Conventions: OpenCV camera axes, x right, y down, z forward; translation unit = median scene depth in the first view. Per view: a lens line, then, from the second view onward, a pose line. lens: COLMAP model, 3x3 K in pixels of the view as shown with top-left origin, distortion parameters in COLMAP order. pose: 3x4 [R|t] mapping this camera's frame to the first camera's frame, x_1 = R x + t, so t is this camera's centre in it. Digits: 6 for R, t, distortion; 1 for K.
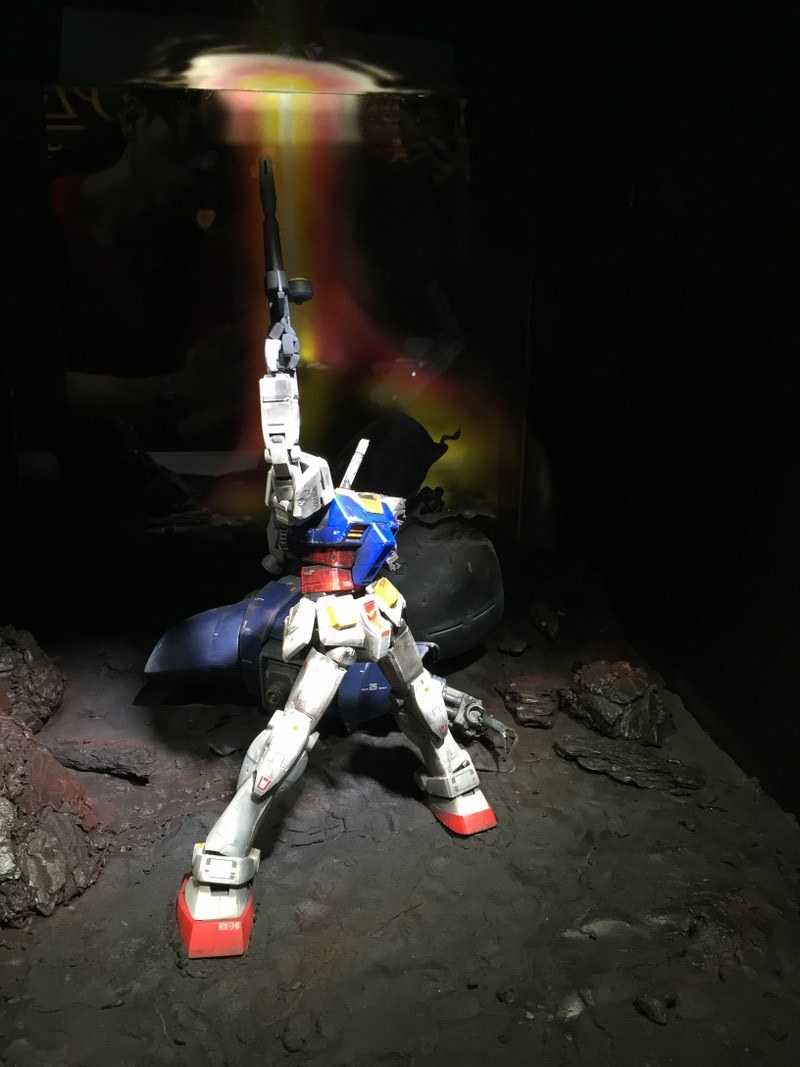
lens RADIAL K [[909.6, 0, 400.0], [0, 909.6, 533.5], [0, 0, 1]] dist [0.034155, -0.012799]
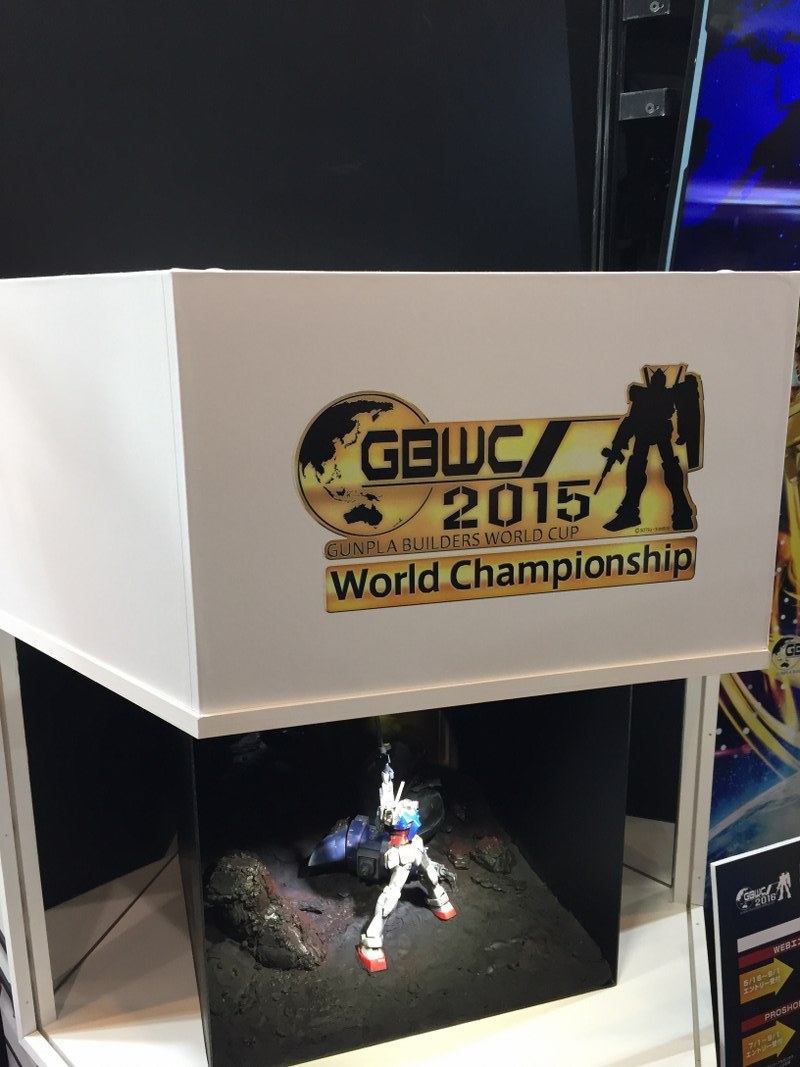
lens RADIAL K [[909.6, 0, 400.0], [0, 909.6, 533.5], [0, 0, 1]] dist [0.034155, -0.012799]
pose [[0.984576, -0.053041, 0.166723, -0.486679], [0.060311, 0.997423, -0.038850, -0.774296], [-0.164233, 0.048306, 0.985238, -1.859030]]
